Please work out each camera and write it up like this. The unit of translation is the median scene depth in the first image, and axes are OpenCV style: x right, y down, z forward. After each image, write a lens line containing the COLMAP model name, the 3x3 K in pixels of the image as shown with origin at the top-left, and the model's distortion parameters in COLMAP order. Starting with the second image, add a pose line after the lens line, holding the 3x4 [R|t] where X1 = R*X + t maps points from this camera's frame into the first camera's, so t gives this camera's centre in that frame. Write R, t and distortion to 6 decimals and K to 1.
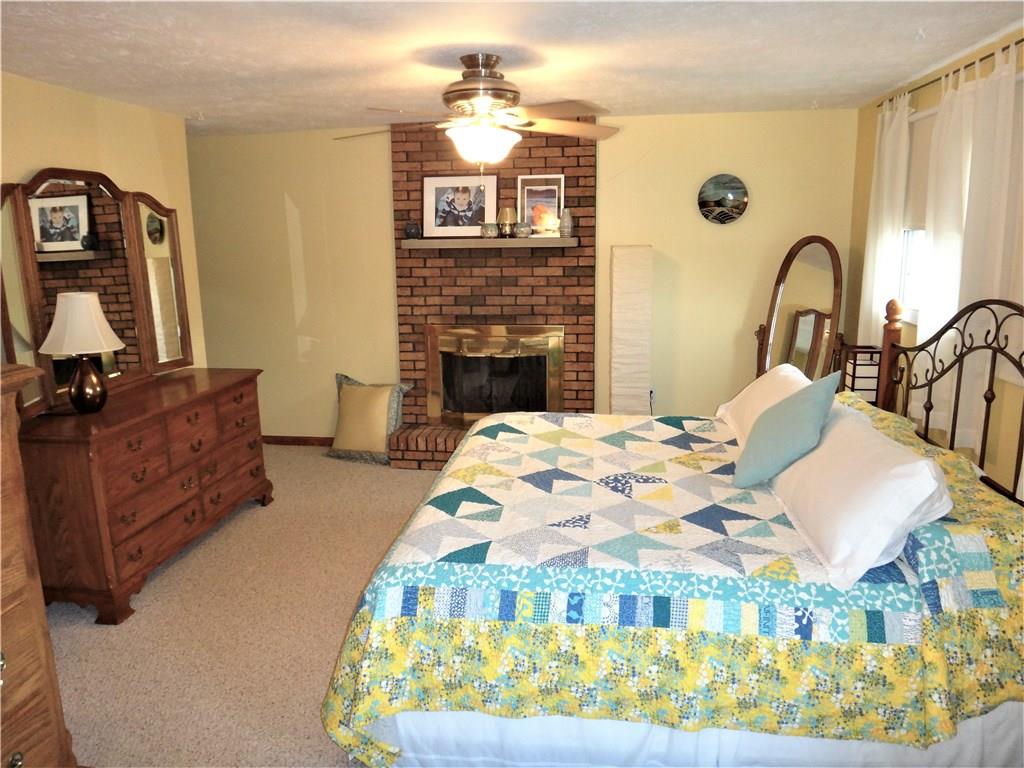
lens RADIAL K [[744.3, 0, 512.3], [0, 744.3, 382.8], [0, 0, 1]] dist [-0.004752, -0.000305]
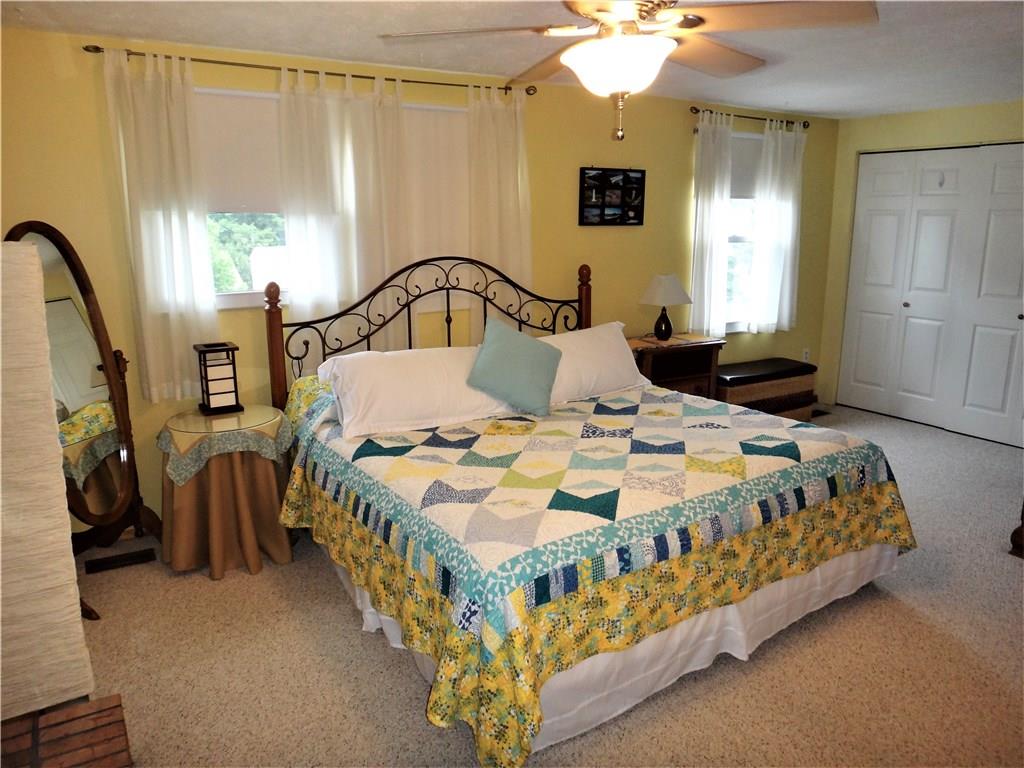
lens RADIAL K [[744.3, 0, 513.2], [0, 744.3, 382.2], [0, 0, 1]] dist [-0.004752, -0.000305]
pose [[-0.658440, -0.148591, 0.737820, -0.566373], [0.163325, 0.928748, 0.332796, -0.331429], [-0.734698, 0.339631, -0.587256, 1.735733]]
